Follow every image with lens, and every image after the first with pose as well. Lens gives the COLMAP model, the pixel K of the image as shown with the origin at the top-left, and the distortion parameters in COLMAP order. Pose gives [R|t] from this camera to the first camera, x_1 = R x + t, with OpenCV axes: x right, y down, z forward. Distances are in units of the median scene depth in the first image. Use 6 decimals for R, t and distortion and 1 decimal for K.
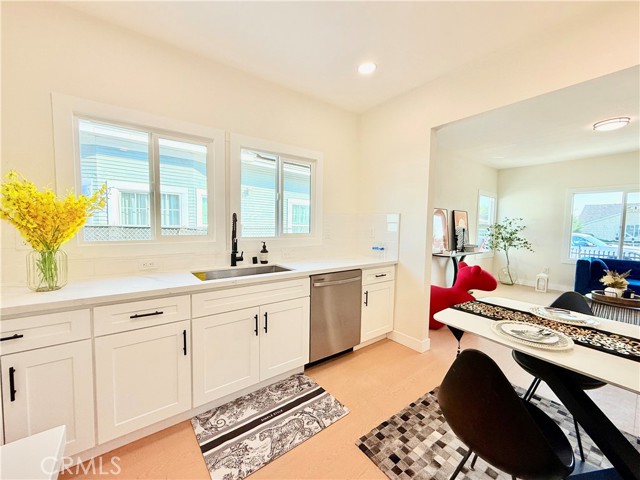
lens RADIAL K [[256.0, 0, 317.2], [0, 256.0, 240.0], [0, 0, 1]] dist [0.003820, 0.000216]
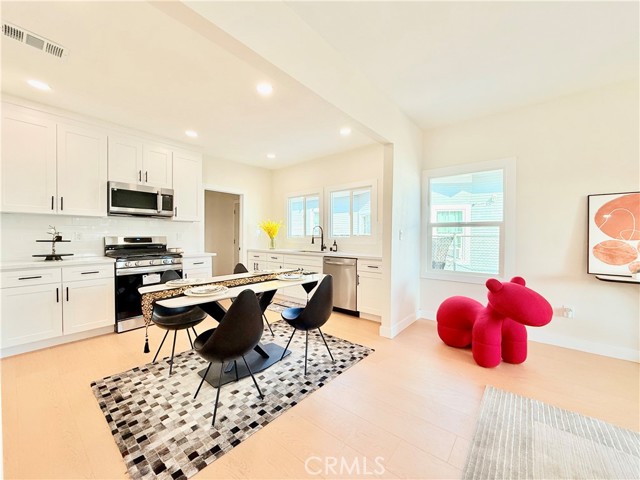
lens RADIAL K [[256.0, 0, 315.7], [0, 256.0, 238.2], [0, 0, 1]] dist [0.003820, 0.000216]
pose [[0.226639, -0.014797, -0.973866, 1.587717], [-0.048371, 0.998480, -0.026428, 0.052441], [0.972777, 0.053097, 0.225579, 0.457098]]
